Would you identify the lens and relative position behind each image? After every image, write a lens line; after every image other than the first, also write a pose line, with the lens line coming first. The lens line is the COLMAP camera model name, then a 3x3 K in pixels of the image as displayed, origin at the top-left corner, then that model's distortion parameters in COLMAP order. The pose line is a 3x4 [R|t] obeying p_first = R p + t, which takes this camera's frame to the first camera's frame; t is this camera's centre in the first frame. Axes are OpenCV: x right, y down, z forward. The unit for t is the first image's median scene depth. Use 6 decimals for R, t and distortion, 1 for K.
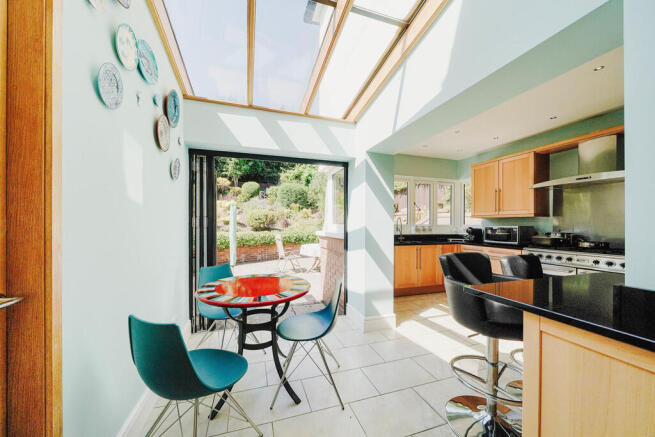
lens RADIAL K [[224.0, 0, 331.9], [0, 224.0, 220.7], [0, 0, 1]] dist [-0.009044, 0.000169]
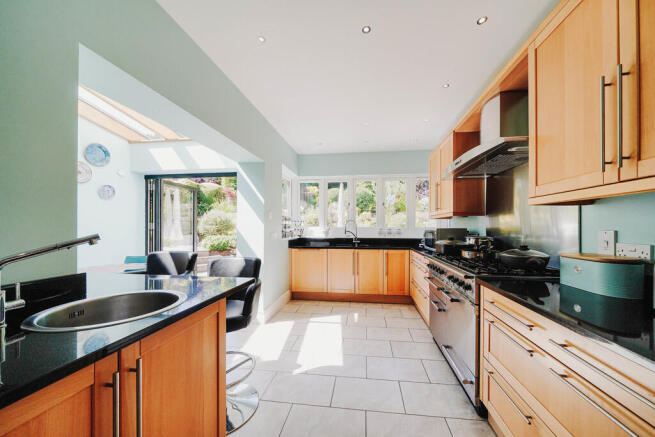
lens RADIAL K [[224.0, 0, 333.2], [0, 224.0, 226.5], [0, 0, 1]] dist [-0.009044, 0.000169]
pose [[0.918733, -0.006991, -0.394818, 0.672770], [0.011273, 0.999900, 0.008529, 0.004632], [0.394718, -0.012287, 0.918720, 0.102891]]
